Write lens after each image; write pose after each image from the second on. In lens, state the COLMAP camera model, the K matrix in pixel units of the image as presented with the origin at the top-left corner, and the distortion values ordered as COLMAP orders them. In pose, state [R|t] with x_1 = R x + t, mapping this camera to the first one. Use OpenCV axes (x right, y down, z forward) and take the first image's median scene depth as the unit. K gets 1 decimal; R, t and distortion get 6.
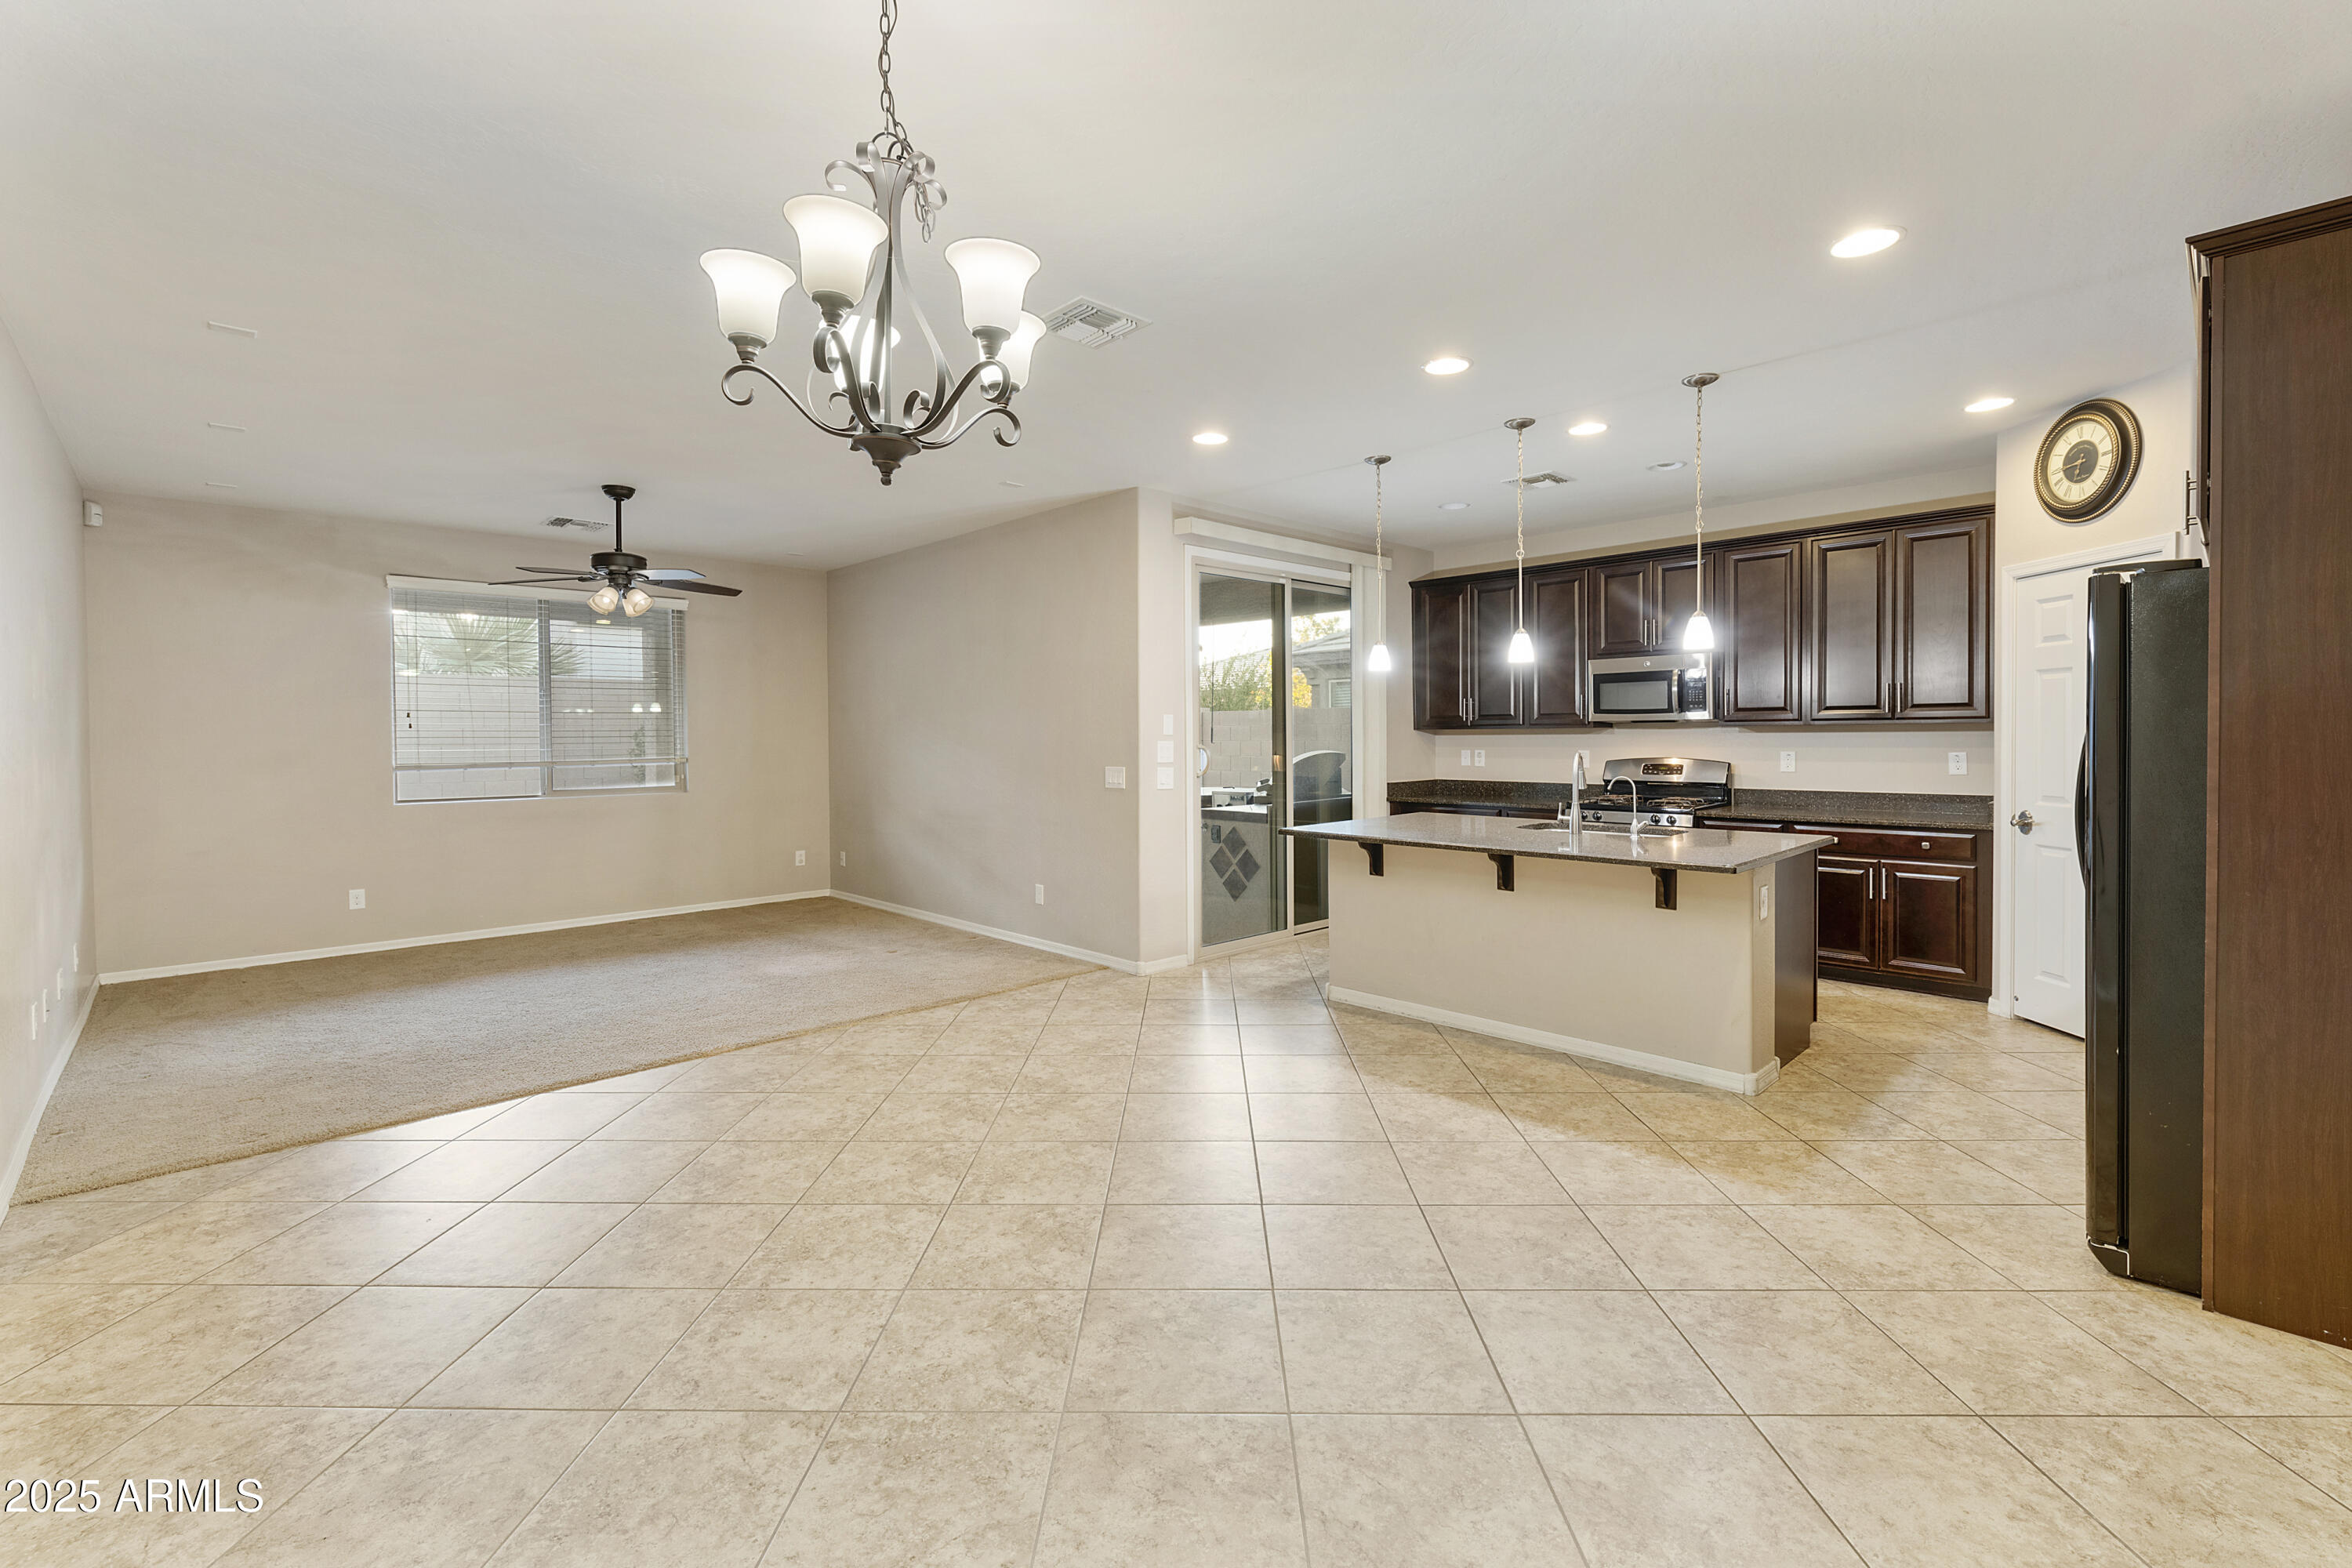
lens RADIAL K [[1020.6, 0, 1178.7], [0, 1020.6, 753.3], [0, 0, 1]] dist [0.003557, -0.001702]
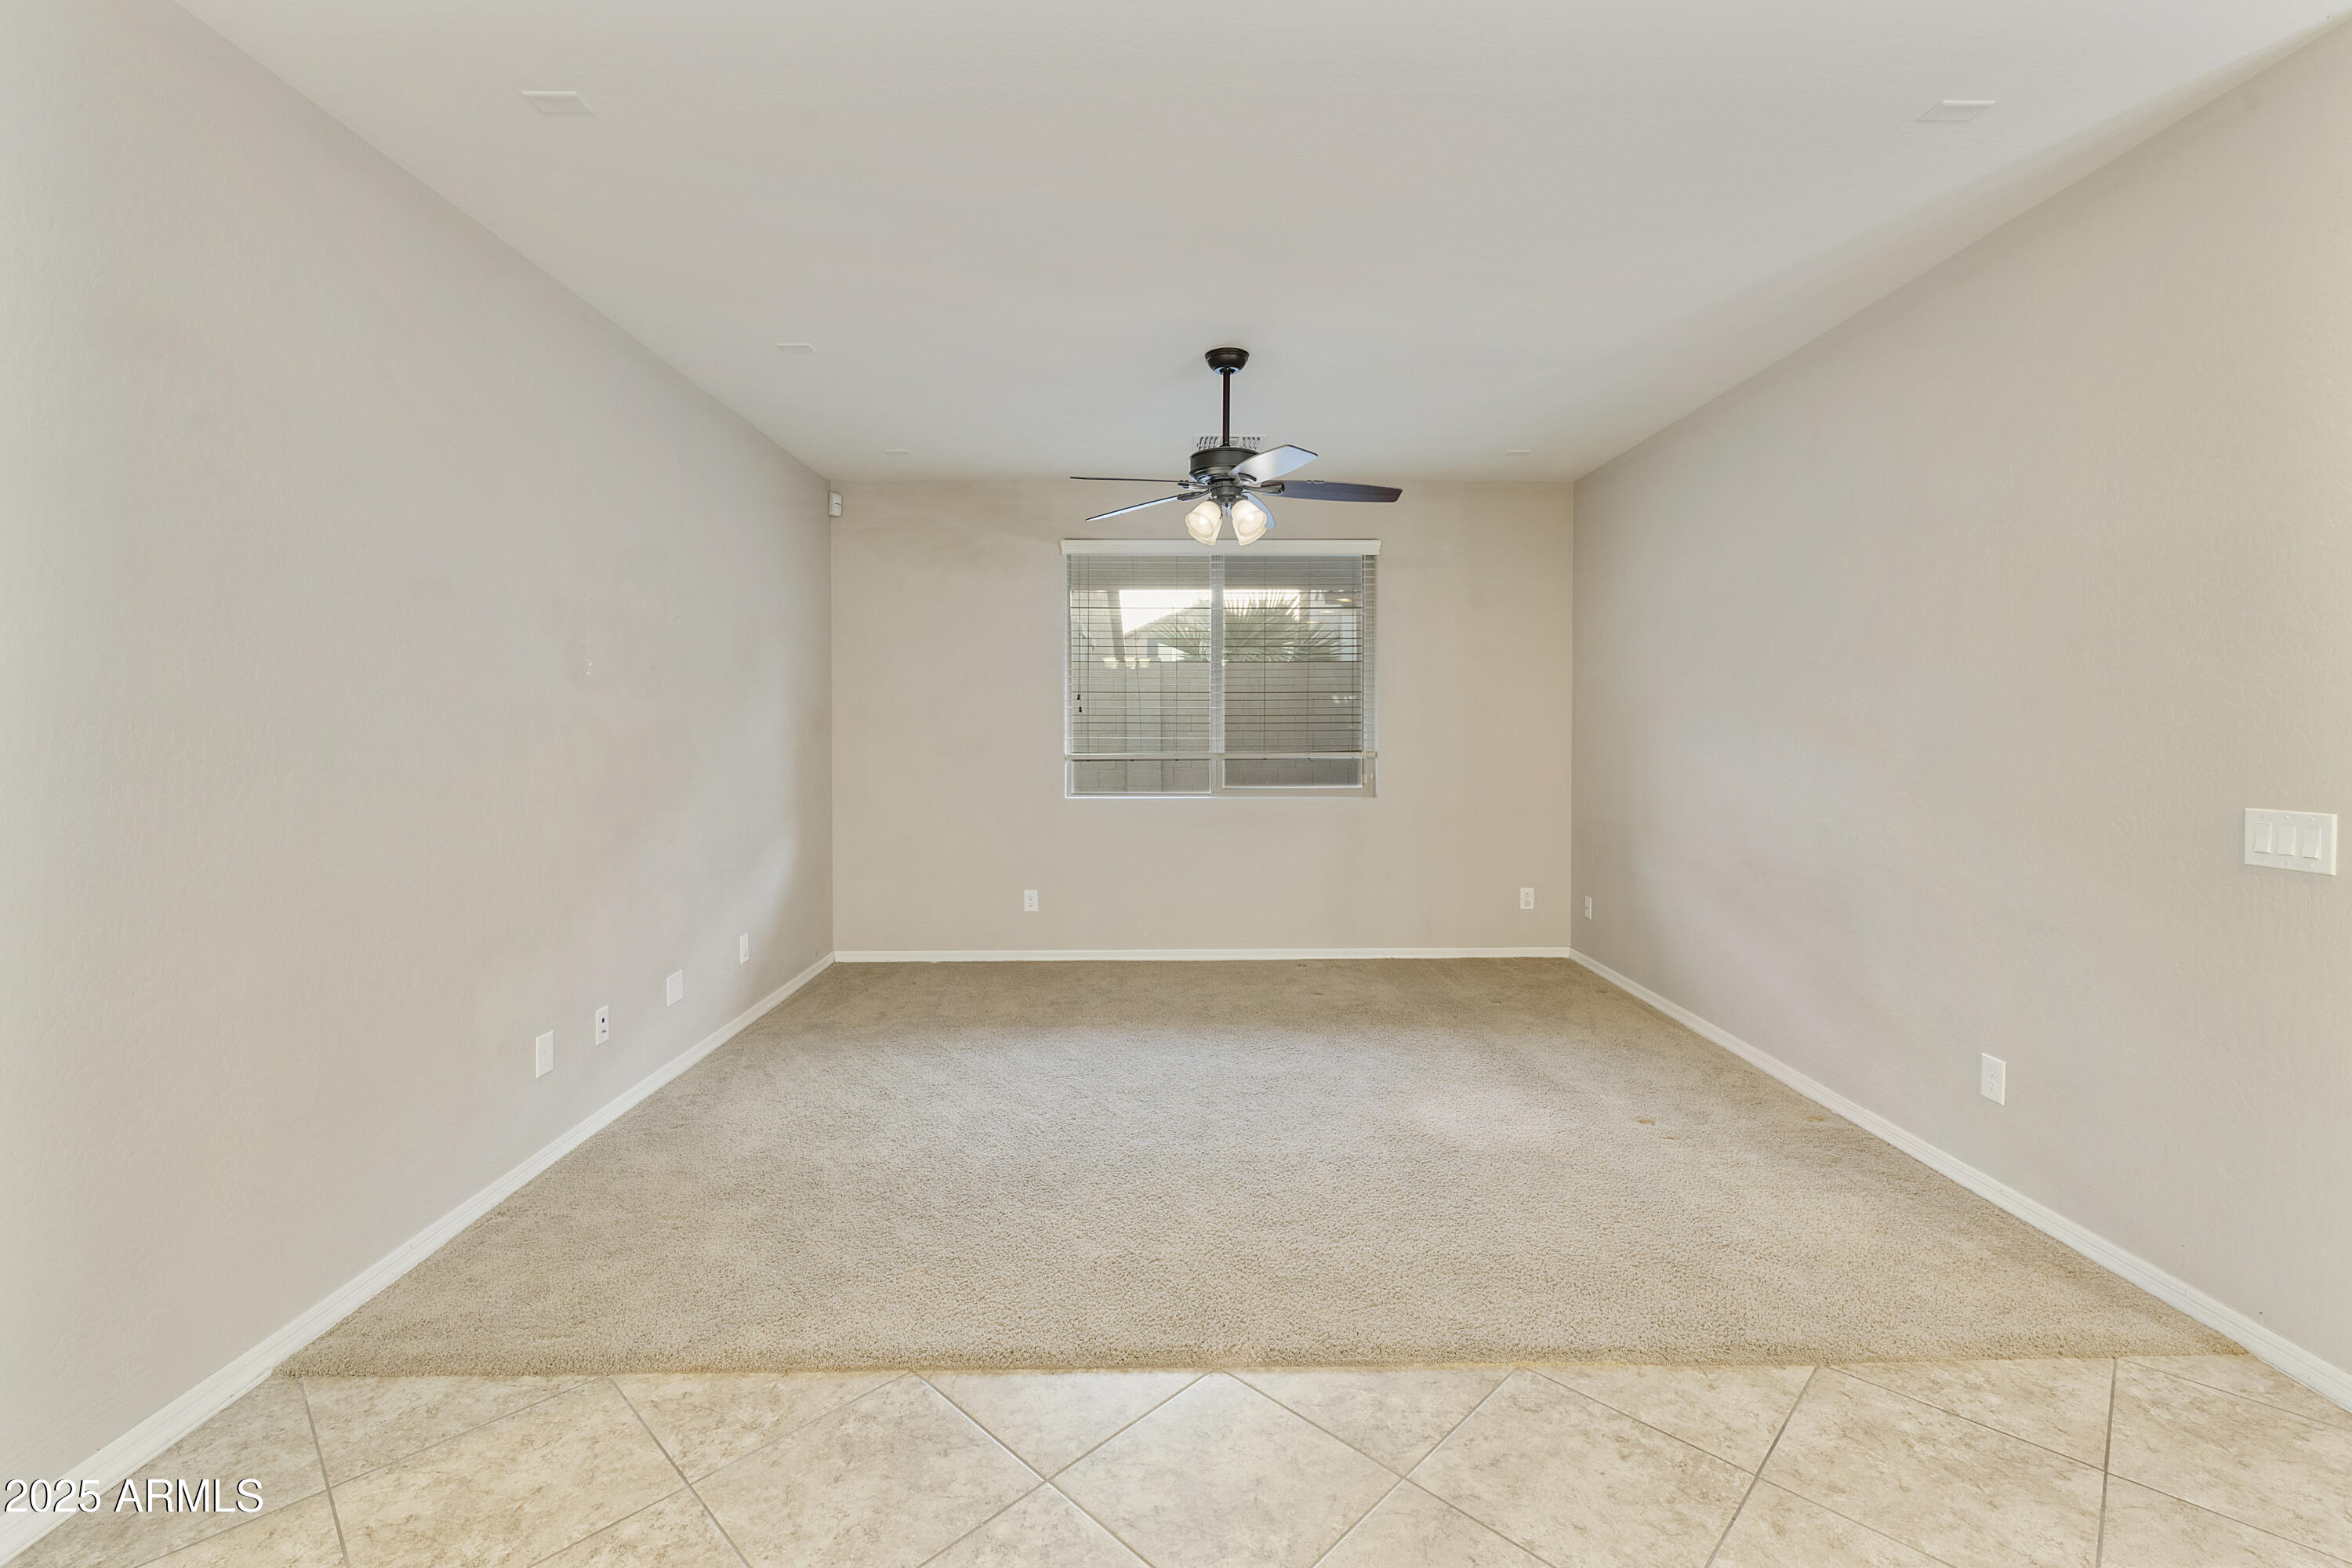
lens RADIAL K [[1020.6, 0, 1176.8], [0, 1020.6, 740.2], [0, 0, 1]] dist [0.003557, -0.001702]
pose [[0.731775, 0.014824, -0.681385, -0.129844], [-0.016446, 0.999856, 0.004090, -0.007577], [0.681348, 0.008213, 0.731914, 0.582898]]
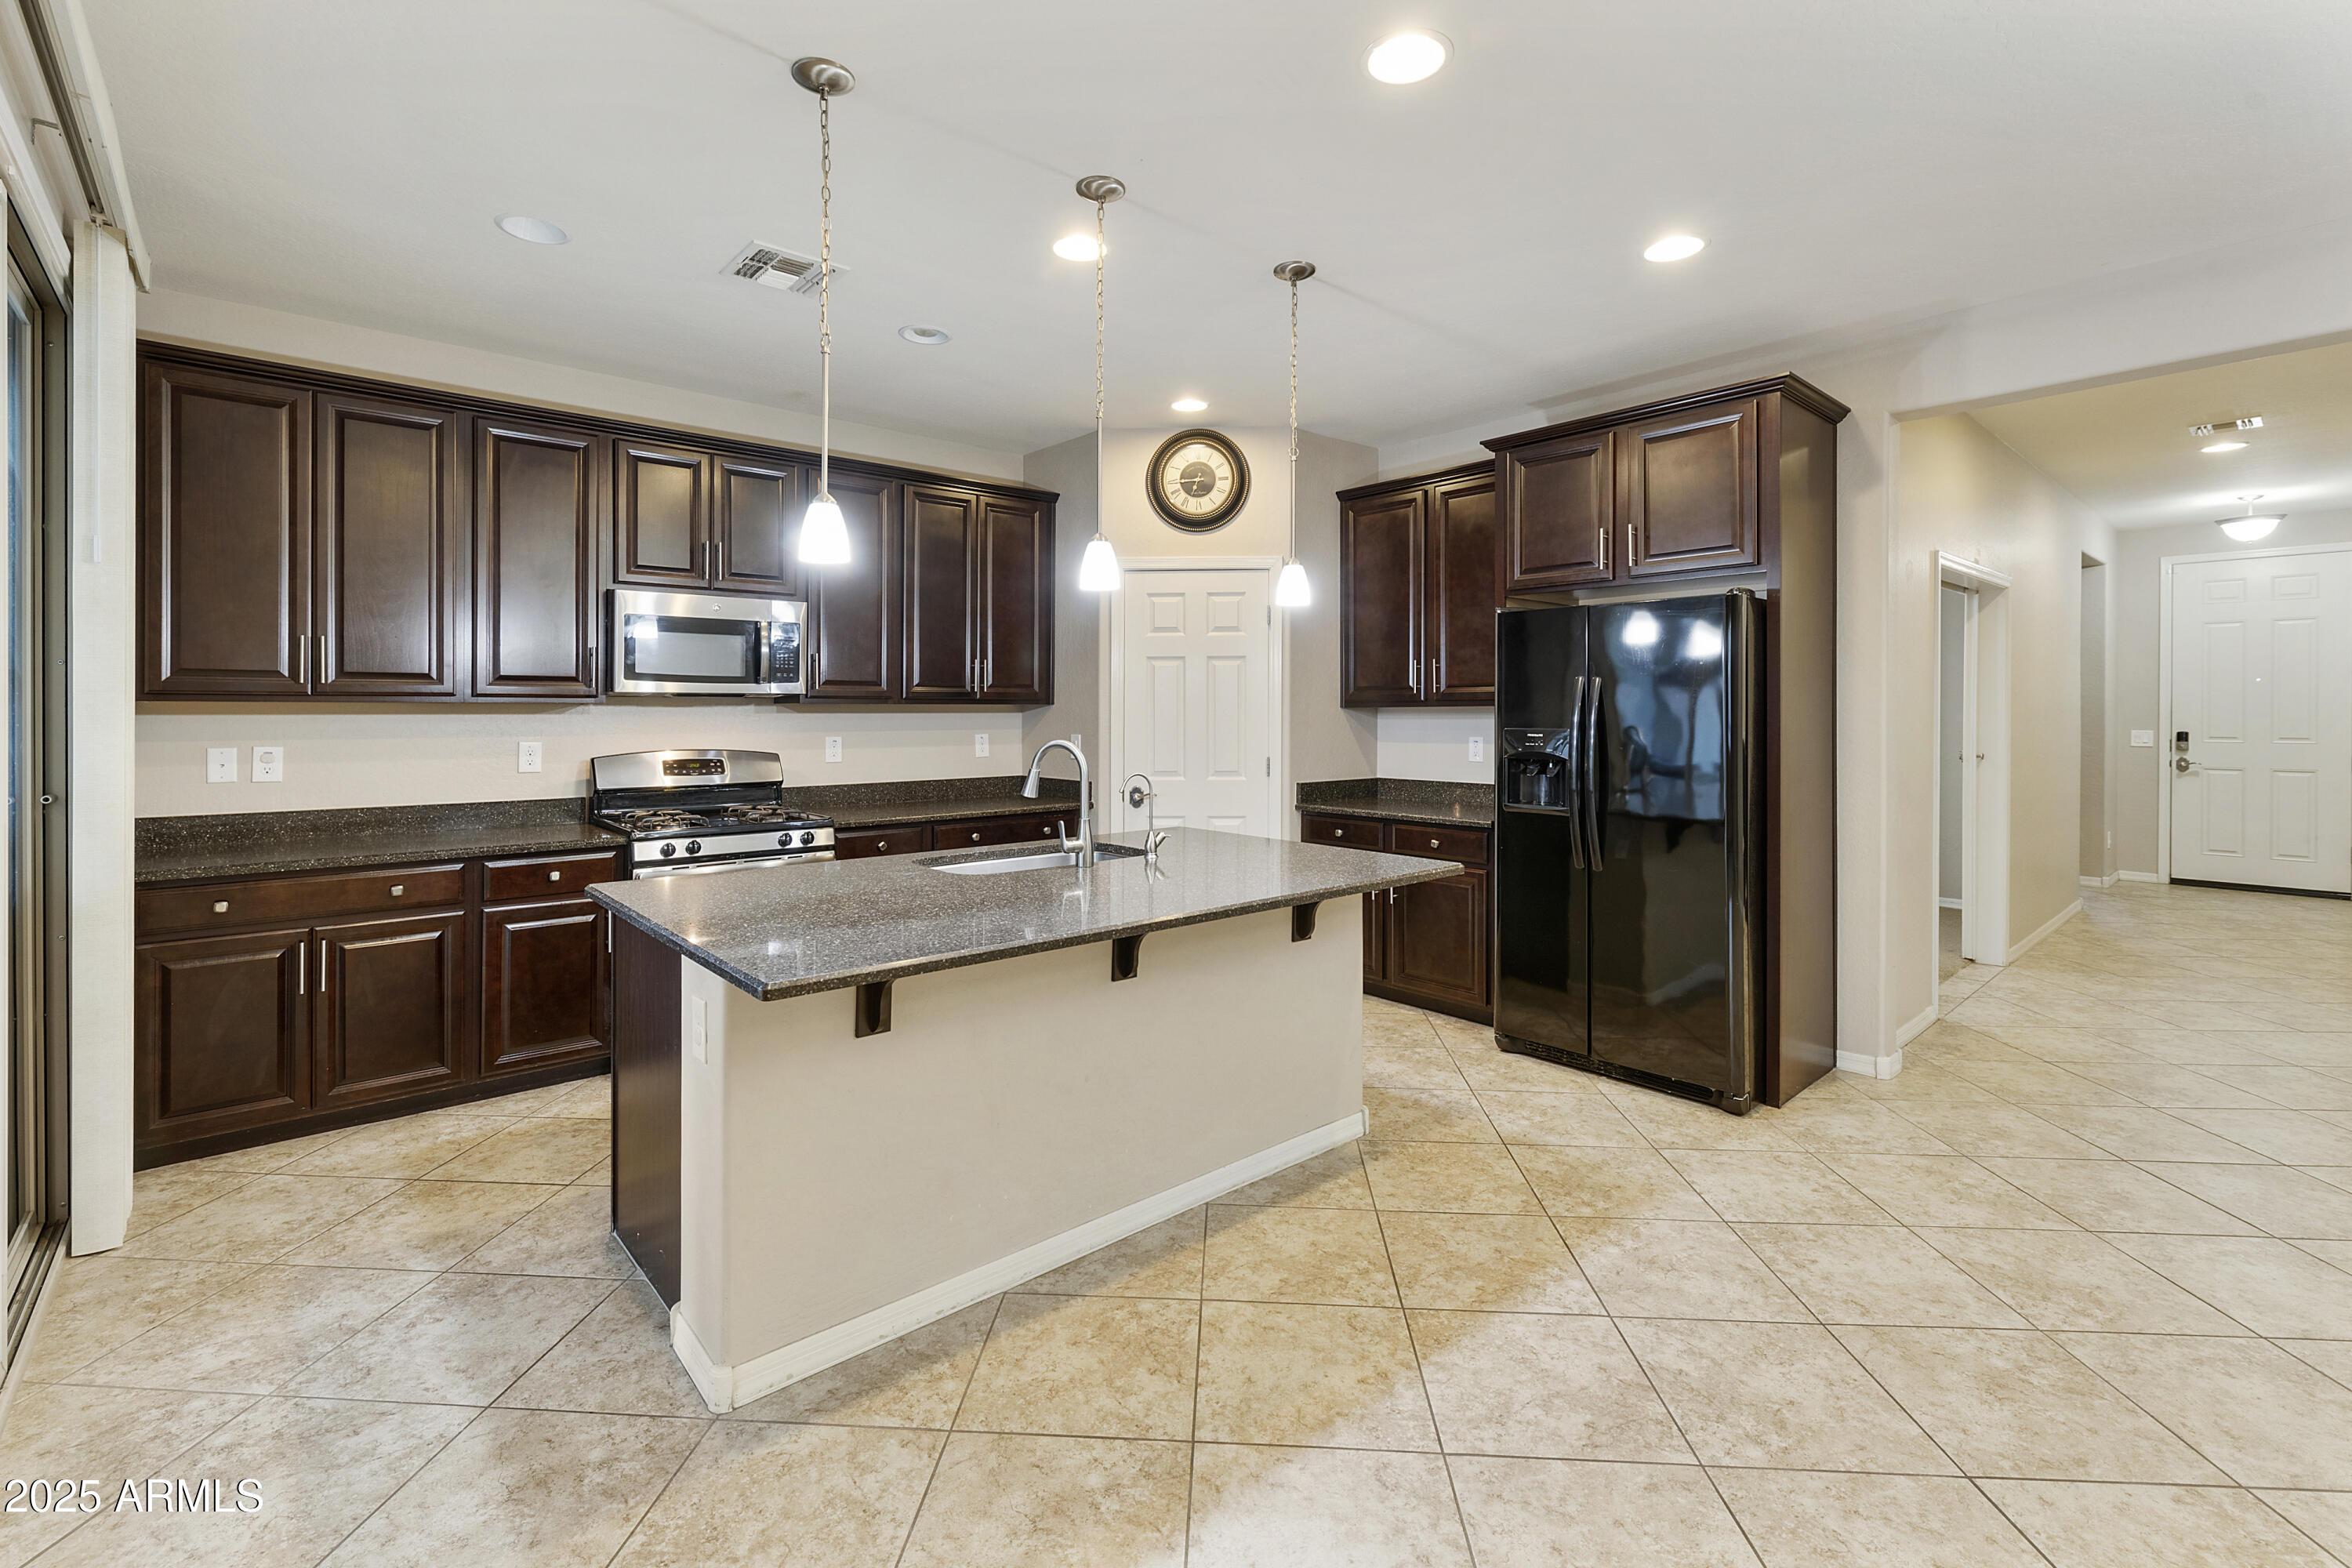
lens RADIAL K [[1020.6, 0, 1174.4], [0, 1020.6, 716.0], [0, 0, 1]] dist [0.003557, -0.001702]
pose [[0.039810, 0.007622, 0.999178, -0.247375], [0.017621, 0.999810, -0.008329, -0.008568], [-0.999052, 0.017939, 0.039668, 0.905741]]
